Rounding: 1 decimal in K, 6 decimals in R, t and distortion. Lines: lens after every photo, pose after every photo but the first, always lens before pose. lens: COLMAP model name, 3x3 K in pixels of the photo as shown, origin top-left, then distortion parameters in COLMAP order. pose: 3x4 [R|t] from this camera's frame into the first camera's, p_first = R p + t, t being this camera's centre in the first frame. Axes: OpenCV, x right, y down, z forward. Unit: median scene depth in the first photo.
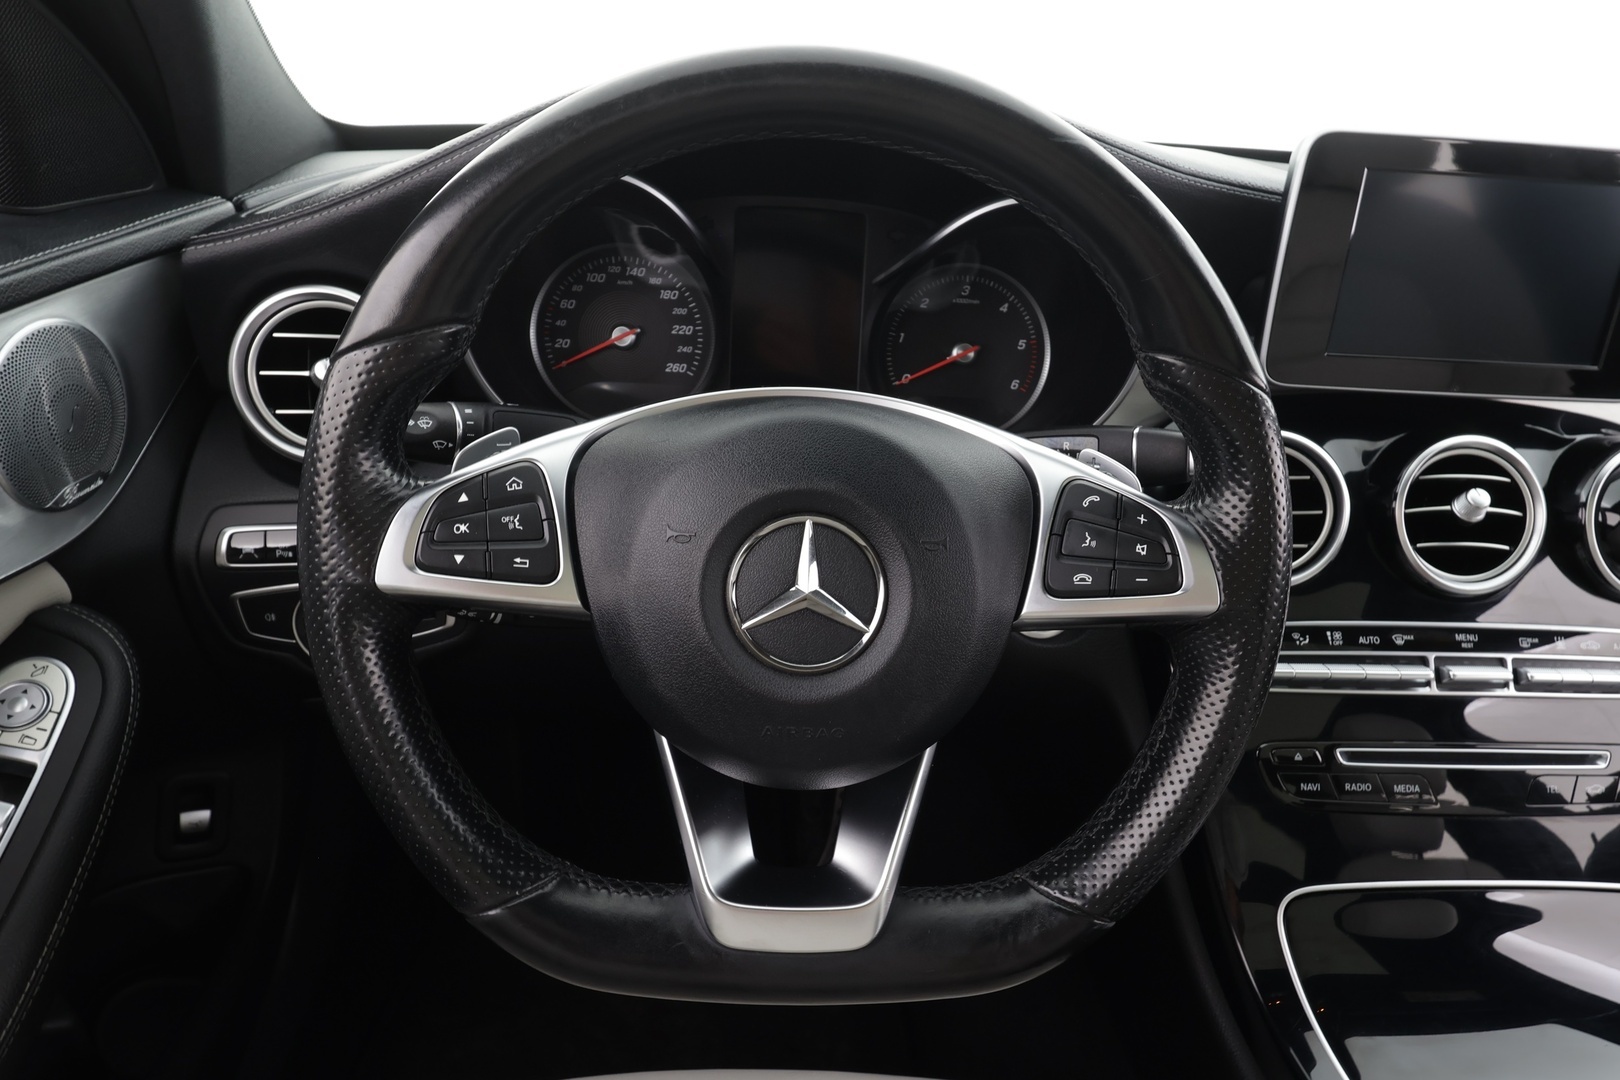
lens RADIAL K [[1088.4, 0, 807.4], [0, 1088.4, 535.2], [0, 0, 1]] dist [-0.010851, 0.003583]
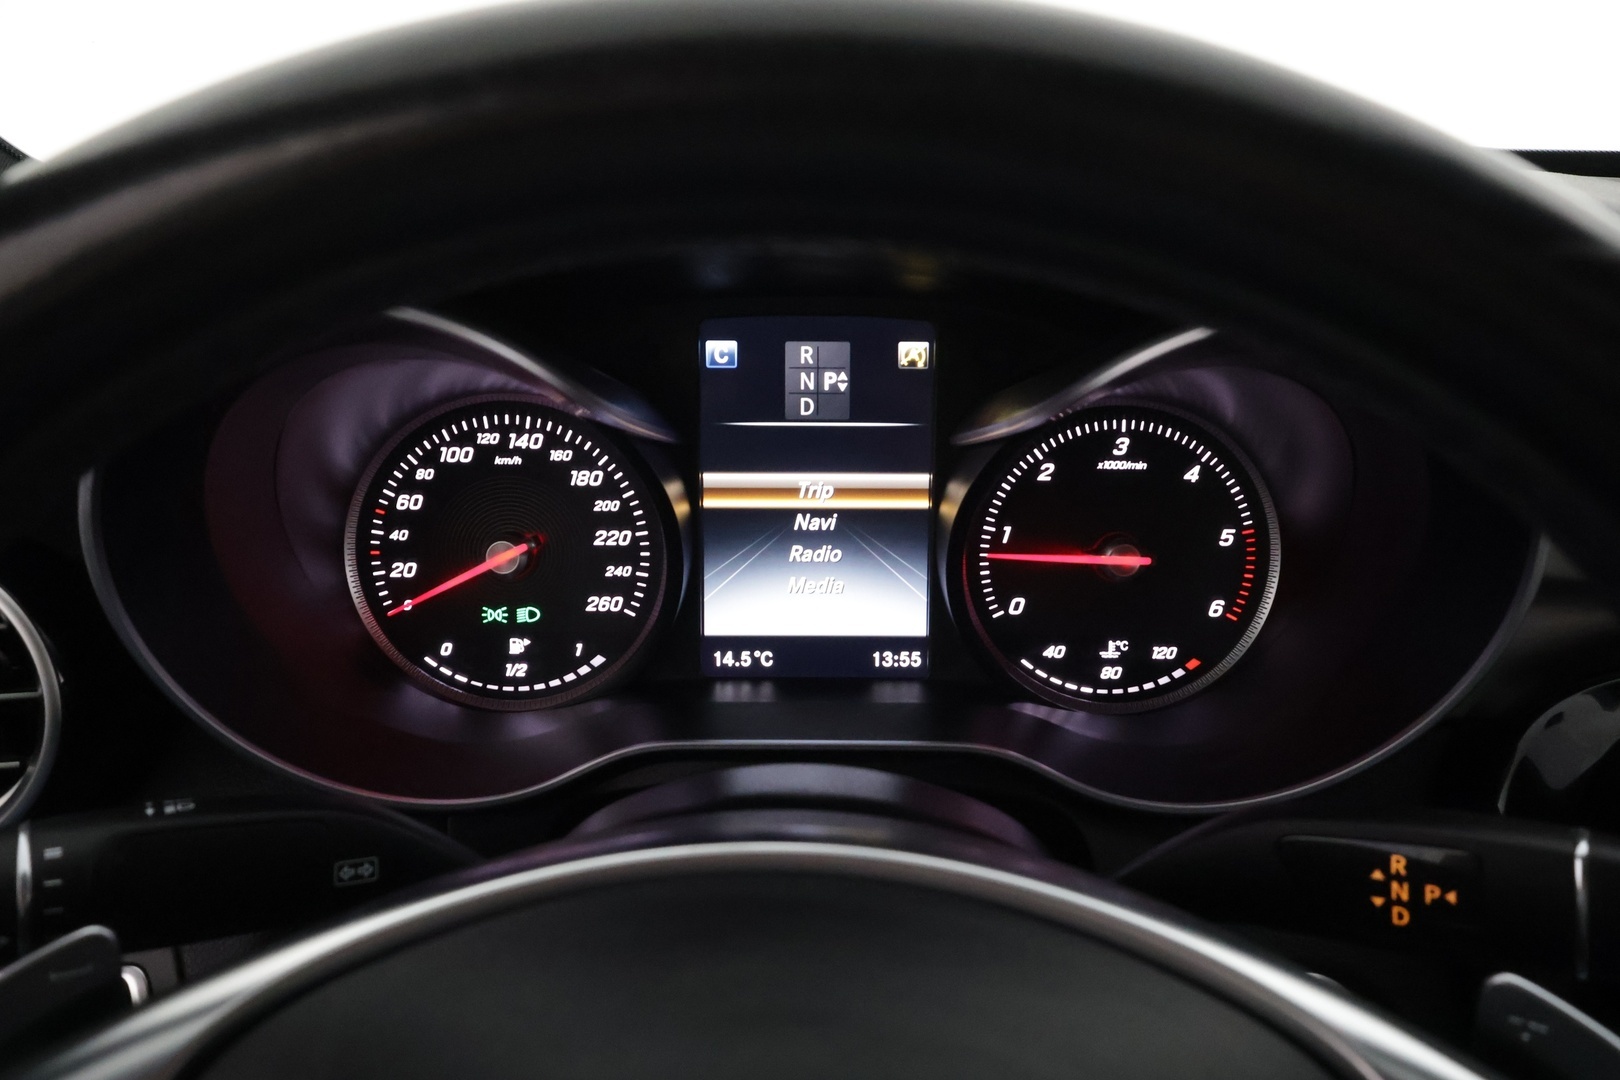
lens RADIAL K [[1200.4, 0, 802.1], [0, 1200.4, 529.8], [0, 0, 1]] dist [0.012445, 0.002041]
pose [[0.996577, -0.032706, -0.075920, 0.035154], [0.029191, 0.998471, -0.046950, -0.187751], [0.077340, 0.044573, 0.996008, 0.452718]]
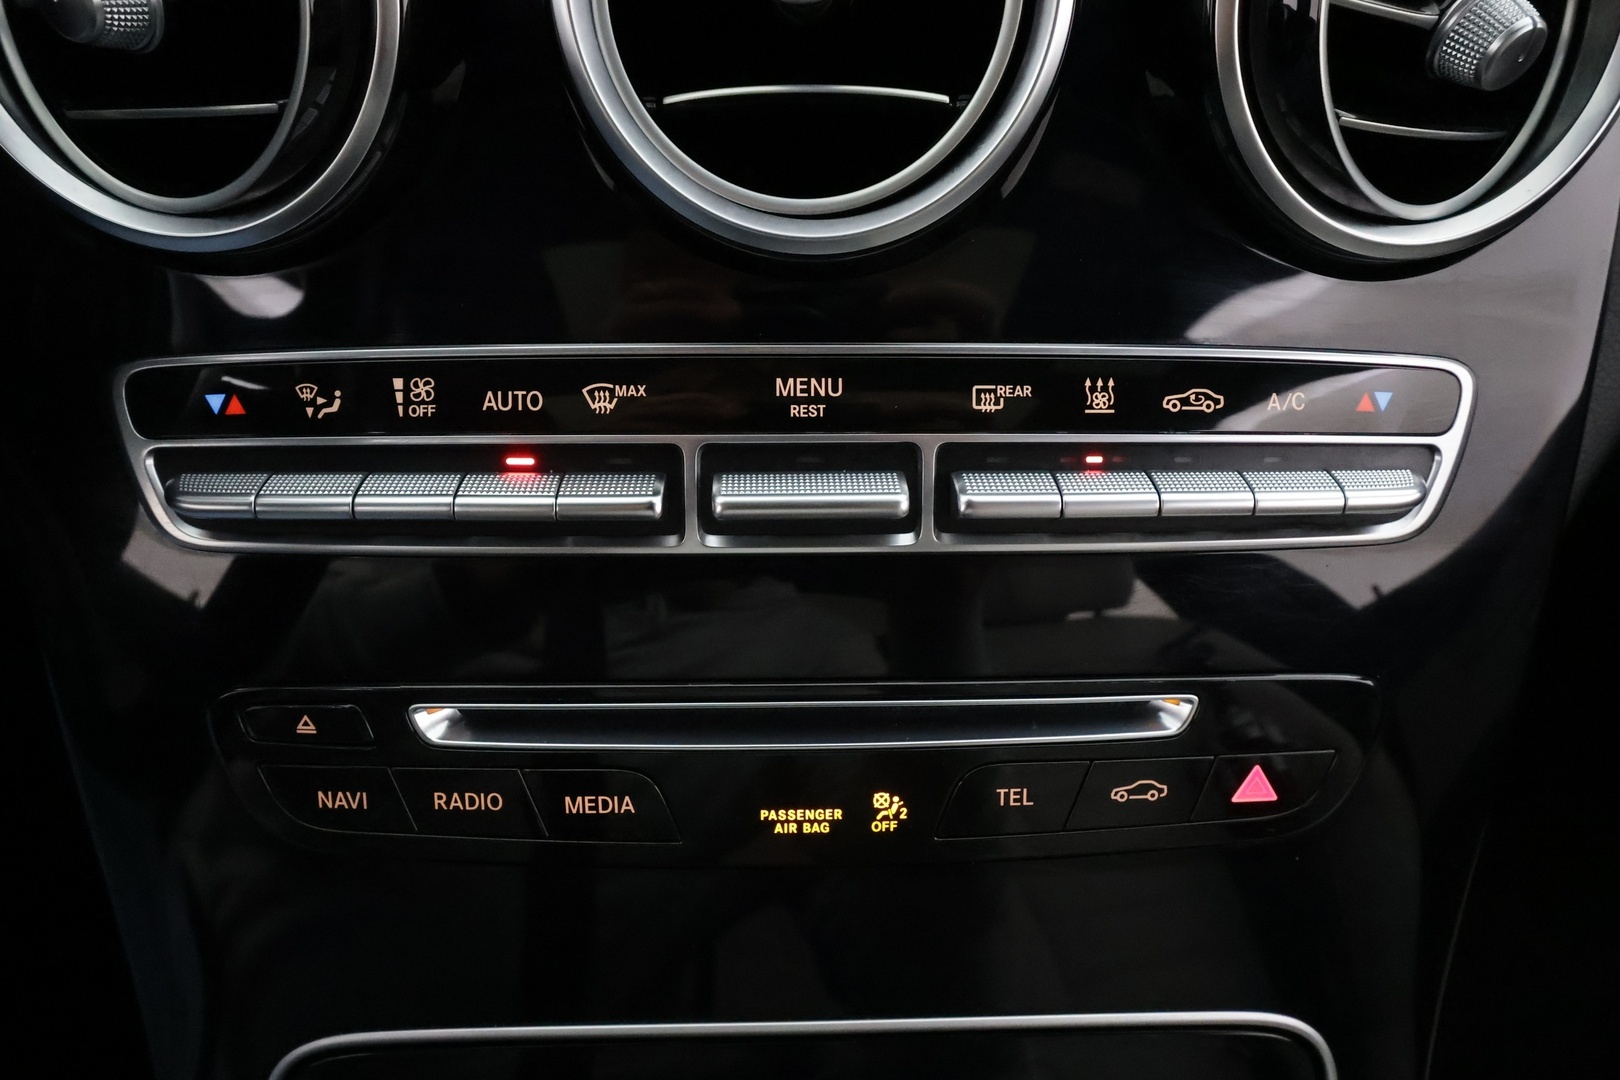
lens RADIAL K [[916.1, 0, 810.9], [0, 916.1, 549.6], [0, 0, 1]] dist [-0.001031, 0.000045]
pose [[0.999054, -0.009370, -0.042470, 0.639131], [0.021987, 0.951358, 0.307302, 0.055906], [0.037524, -0.307945, 0.950664, 0.731992]]
